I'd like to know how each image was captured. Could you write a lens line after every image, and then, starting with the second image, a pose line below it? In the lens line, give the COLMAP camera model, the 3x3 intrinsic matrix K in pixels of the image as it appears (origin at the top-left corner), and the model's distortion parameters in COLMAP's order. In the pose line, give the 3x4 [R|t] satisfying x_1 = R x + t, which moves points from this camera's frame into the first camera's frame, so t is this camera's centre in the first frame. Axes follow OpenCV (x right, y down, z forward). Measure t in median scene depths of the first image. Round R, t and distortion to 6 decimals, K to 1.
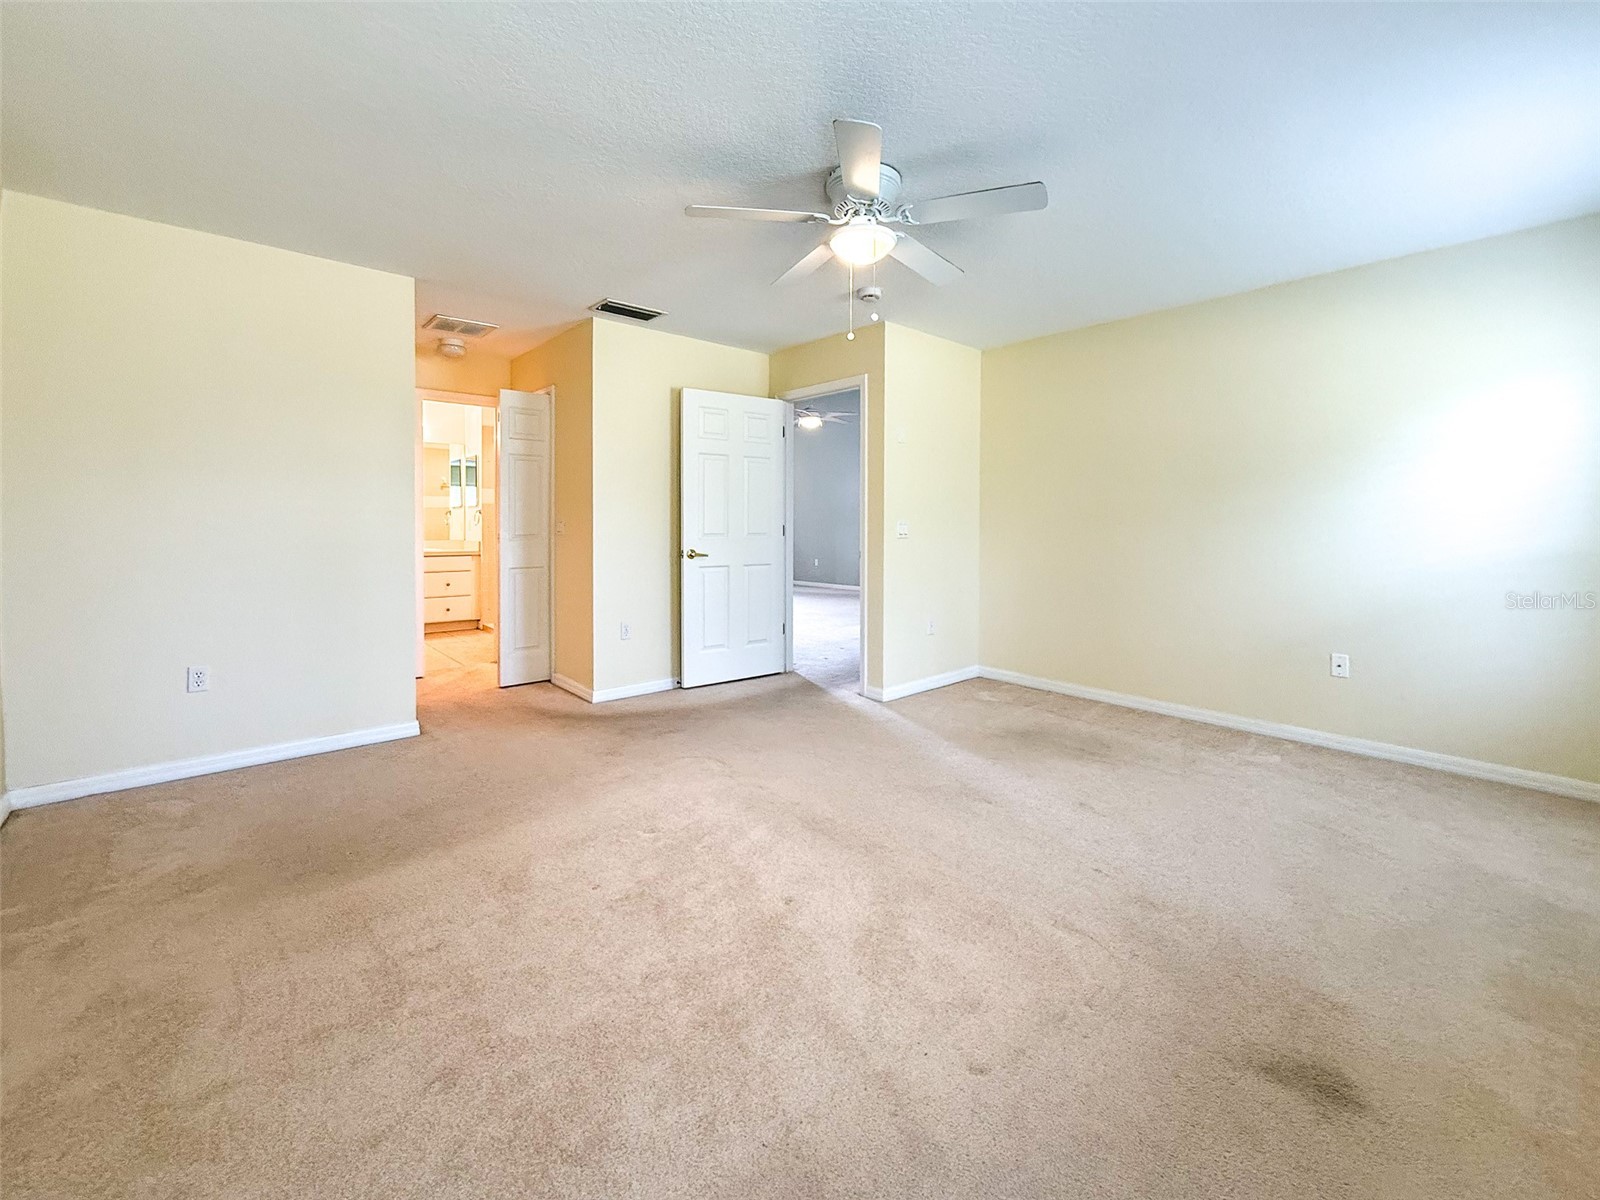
lens RADIAL K [[678.0, 0, 805.2], [0, 678.0, 513.5], [0, 0, 1]] dist [0.001045, 0.000125]
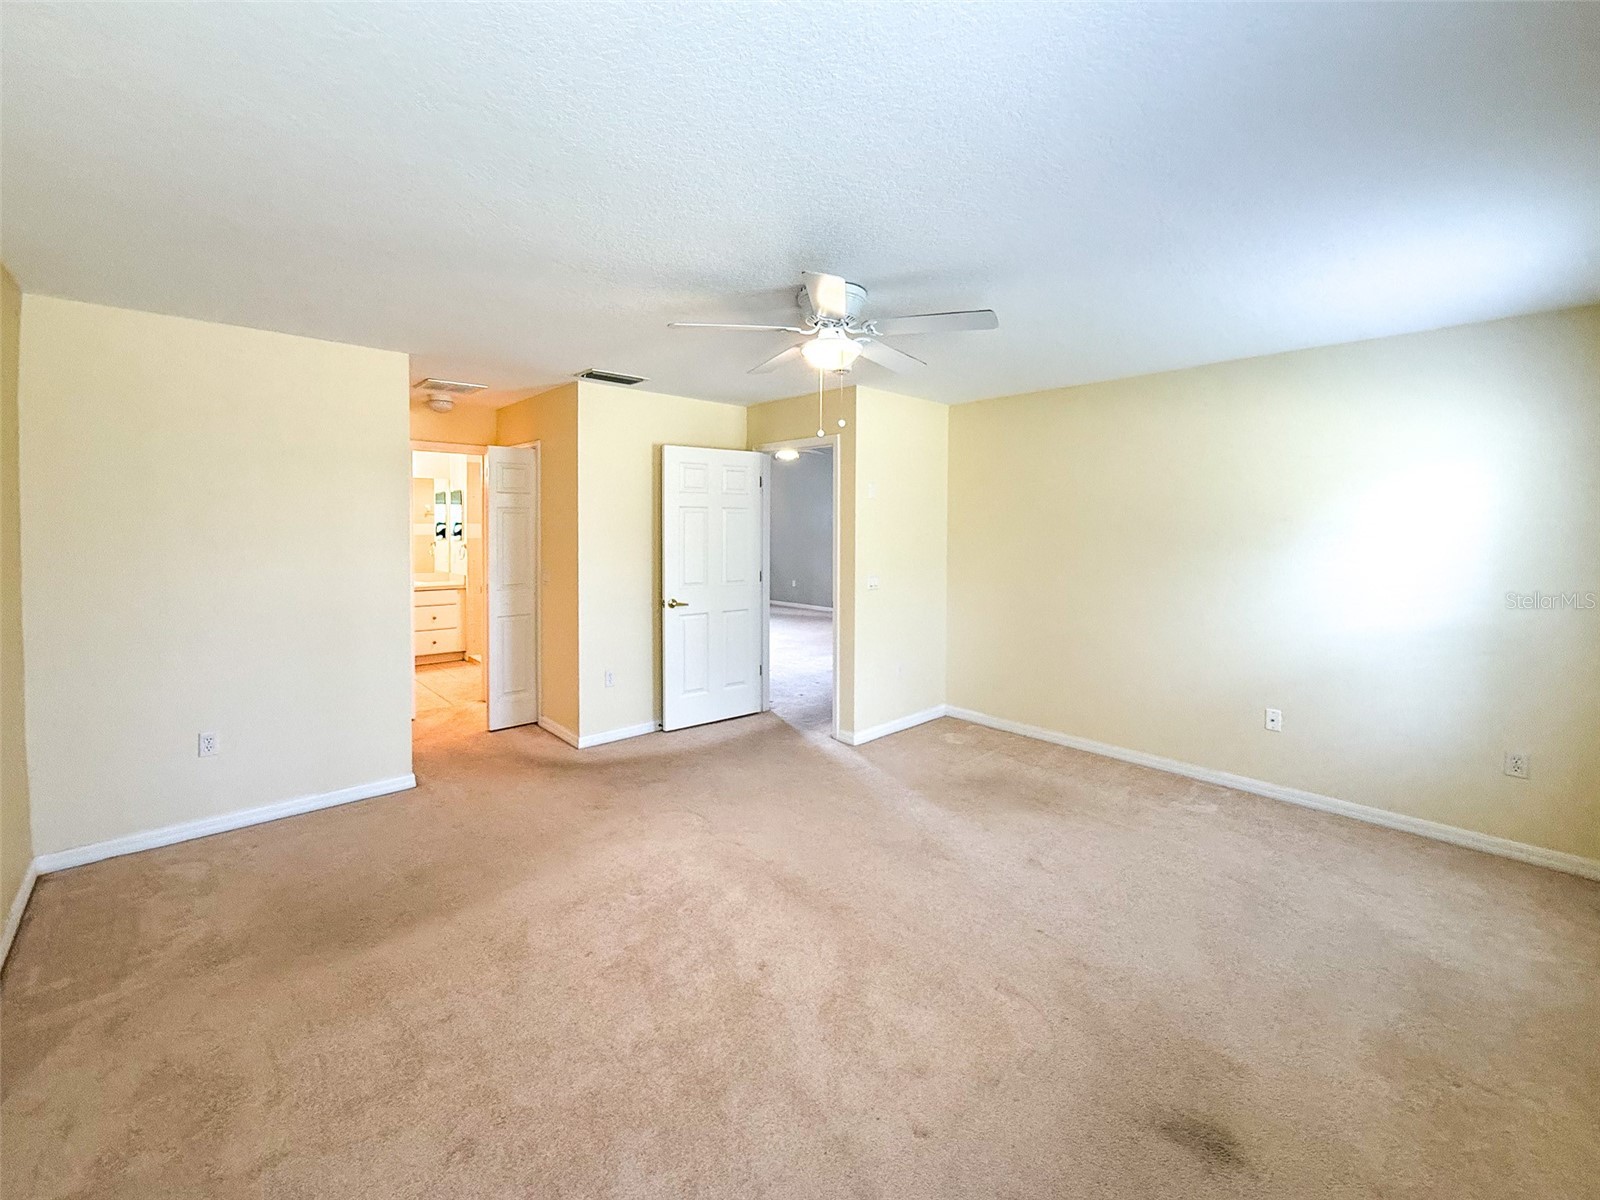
lens RADIAL K [[670.4, 0, 794.6], [0, 670.4, 529.3], [0, 0, 1]] dist [0.000770, 0.000344]
pose [[0.999865, 0.000251, 0.016436, 0.008350], [-0.000378, 0.999970, 0.007727, -0.124440], [-0.016434, -0.007732, 0.999835, -0.078900]]
